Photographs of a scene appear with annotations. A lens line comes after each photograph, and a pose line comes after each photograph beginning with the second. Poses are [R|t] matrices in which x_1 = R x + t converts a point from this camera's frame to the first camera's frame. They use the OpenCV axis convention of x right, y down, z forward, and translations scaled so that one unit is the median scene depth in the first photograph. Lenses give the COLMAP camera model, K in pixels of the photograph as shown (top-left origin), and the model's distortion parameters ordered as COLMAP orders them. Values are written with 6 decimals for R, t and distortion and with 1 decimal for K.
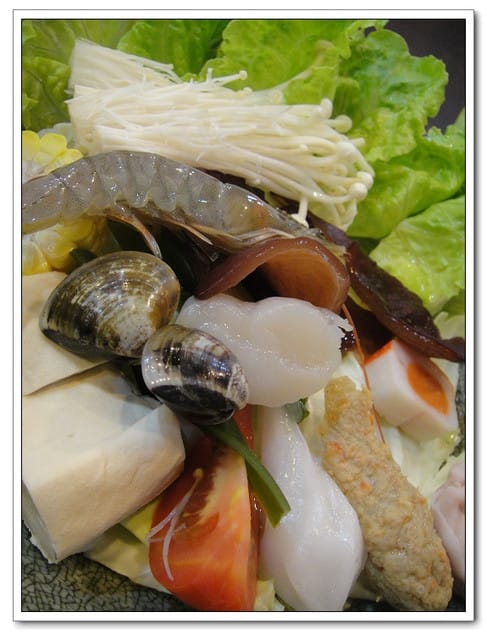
lens RADIAL K [[561.2, 0, 229.9], [0, 561.2, 320.2], [0, 0, 1]] dist [-0.090315, 0.001412]
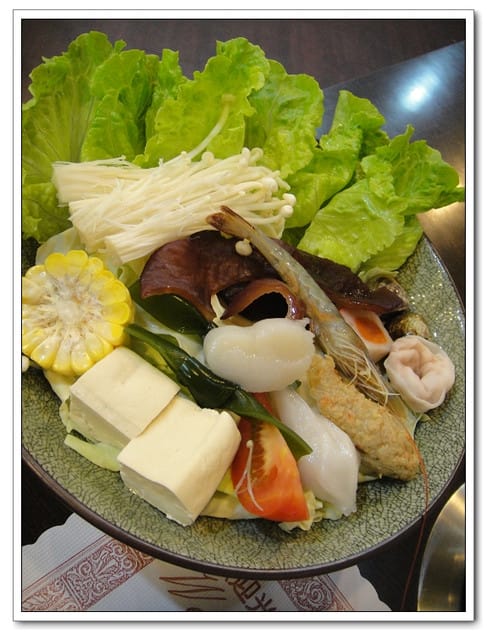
lens RADIAL K [[561.2, 0, 229.9], [0, 561.2, 320.2], [0, 0, 1]] dist [-0.090315, 0.001412]
pose [[0.949965, -0.295377, 0.101583, -0.104246], [0.279577, 0.949083, 0.145185, -0.192933], [-0.139294, -0.109520, 0.984176, -0.329284]]
